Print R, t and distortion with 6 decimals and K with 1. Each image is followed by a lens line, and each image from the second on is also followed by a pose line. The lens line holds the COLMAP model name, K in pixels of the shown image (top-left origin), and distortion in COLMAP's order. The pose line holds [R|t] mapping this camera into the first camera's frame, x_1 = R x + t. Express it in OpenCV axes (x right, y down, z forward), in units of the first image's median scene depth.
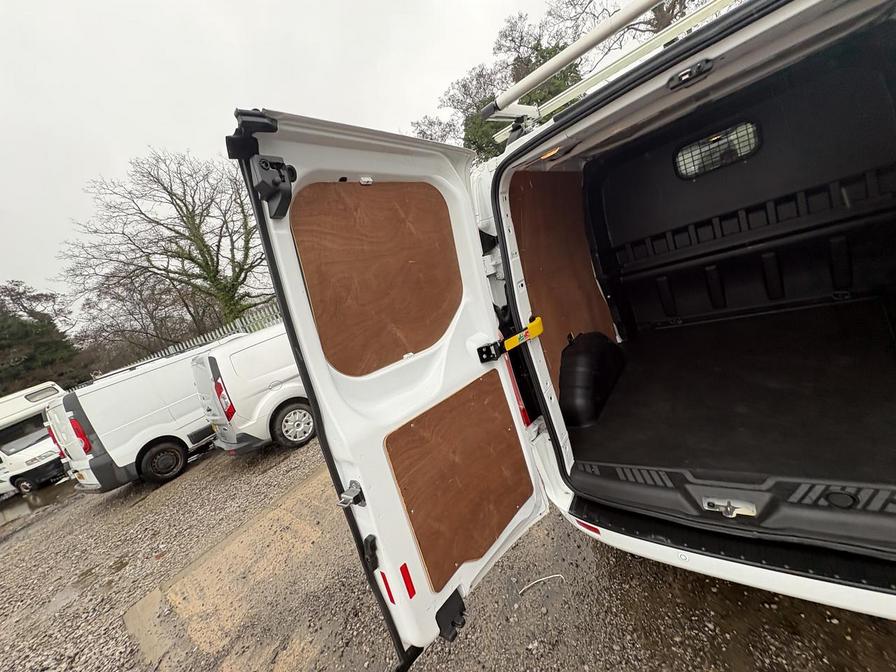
lens RADIAL K [[356.6, 0, 449.1], [0, 356.6, 336.4], [0, 0, 1]] dist [0.001562, -0.001065]
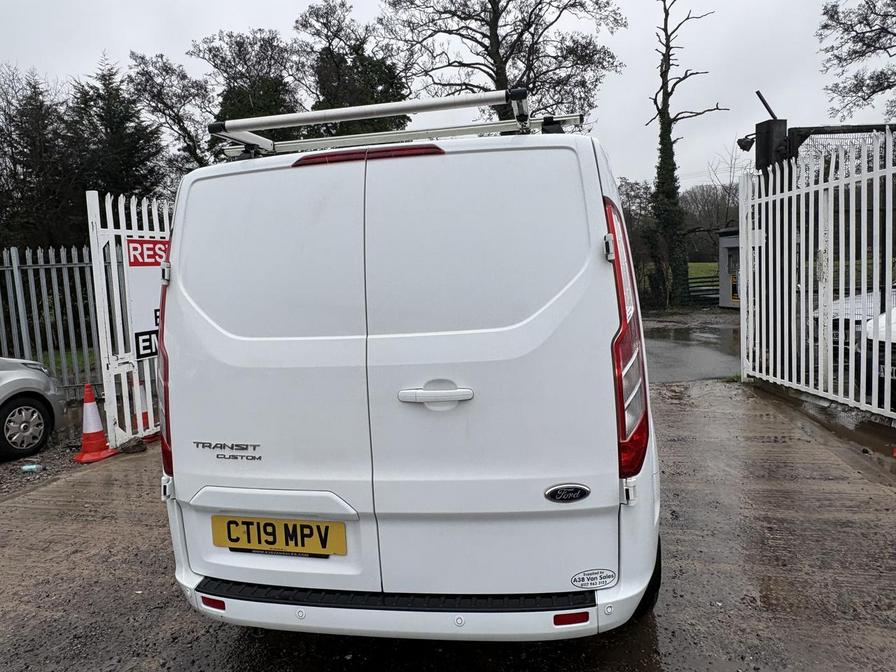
lens RADIAL K [[621.2, 0, 449.3], [0, 621.2, 333.2], [0, 0, 1]] dist [-0.005947, 0.009832]
pose [[0.848881, 0.274941, 0.451451, 0.002104], [-0.164388, 0.949042, -0.268877, 0.016247], [-0.502372, 0.154032, 0.850821, -0.041868]]
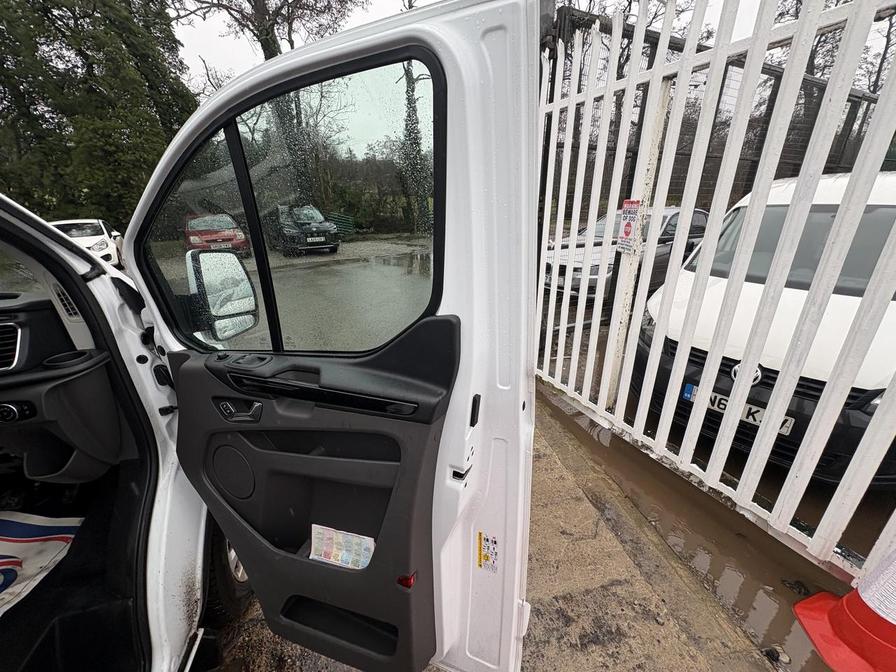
lens RADIAL K [[356.6, 0, 448.4], [0, 356.6, 336.8], [0, 0, 1]] dist [0.001562, -0.001065]
pose [[0.592861, 0.064178, 0.802744, 0.157555], [-0.038930, 0.997938, -0.051032, -0.079395], [-0.804363, -0.000996, 0.594137, 0.090256]]
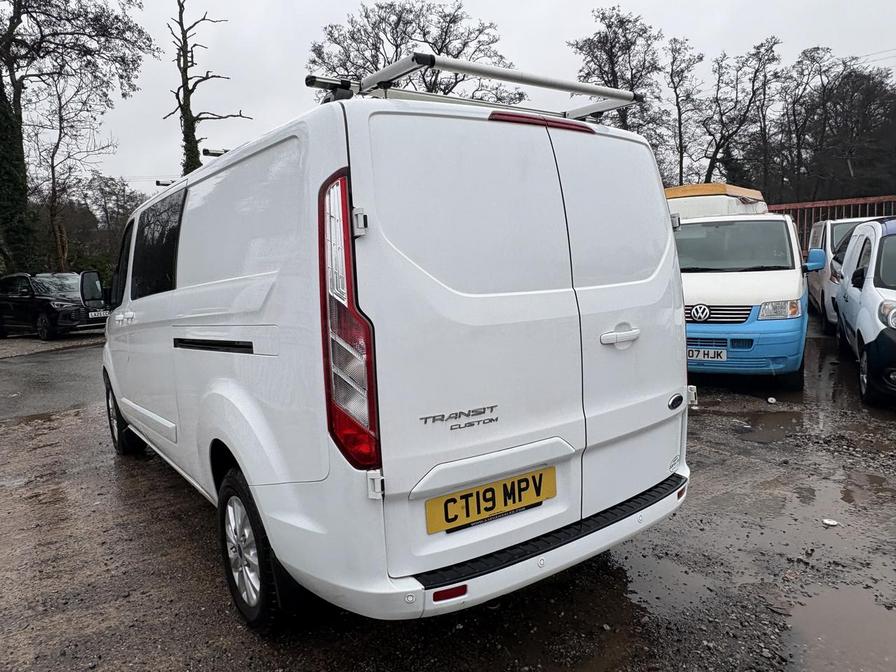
lens RADIAL K [[621.2, 0, 450.3], [0, 621.2, 337.2], [0, 0, 1]] dist [-0.005947, 0.009832]
pose [[0.279456, 0.231506, 0.931831, -0.065543], [0.144257, 0.949358, -0.279123, 0.026885], [-0.949260, 0.212426, 0.231907, 0.040879]]
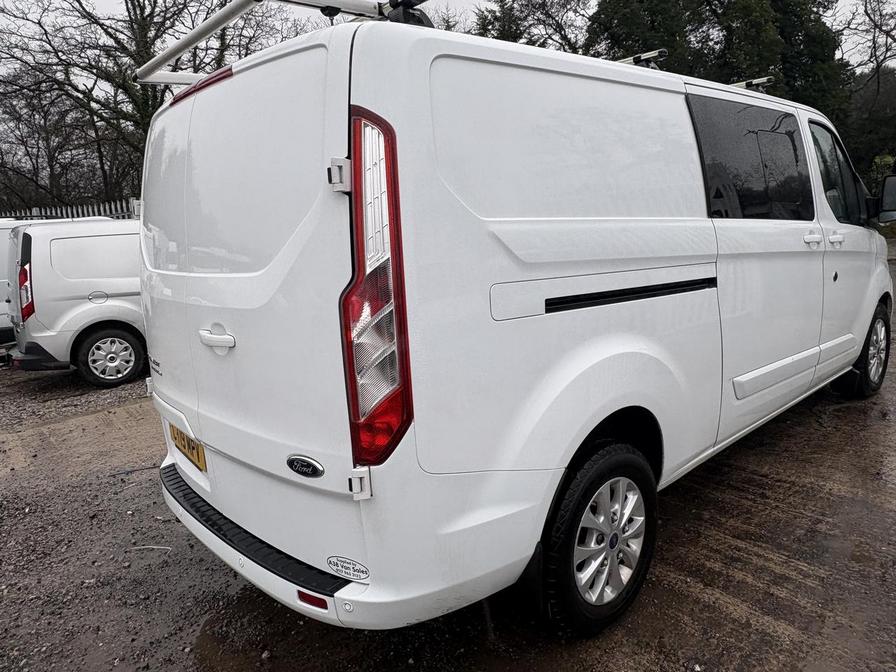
lens RADIAL K [[621.2, 0, 444.9], [0, 621.2, 333.4], [0, 0, 1]] dist [-0.005947, 0.009832]
pose [[0.944123, 0.311809, -0.106803, 0.083589], [-0.310319, 0.950136, 0.030730, -0.012601], [0.111059, 0.004130, 0.993805, -0.046451]]
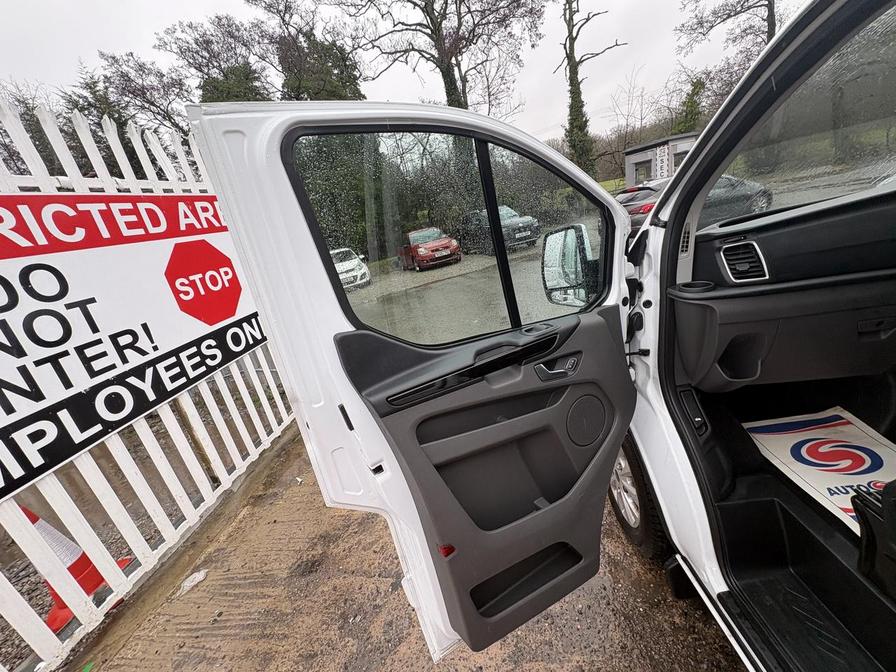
lens RADIAL K [[356.6, 0, 448.5], [0, 356.6, 335.5], [0, 0, 1]] dist [0.001562, -0.001065]
pose [[0.822569, 0.014968, 0.568468, 0.051970], [0.022358, 0.998029, -0.058630, -0.057188], [-0.568225, 0.060937, 0.820614, 0.181469]]
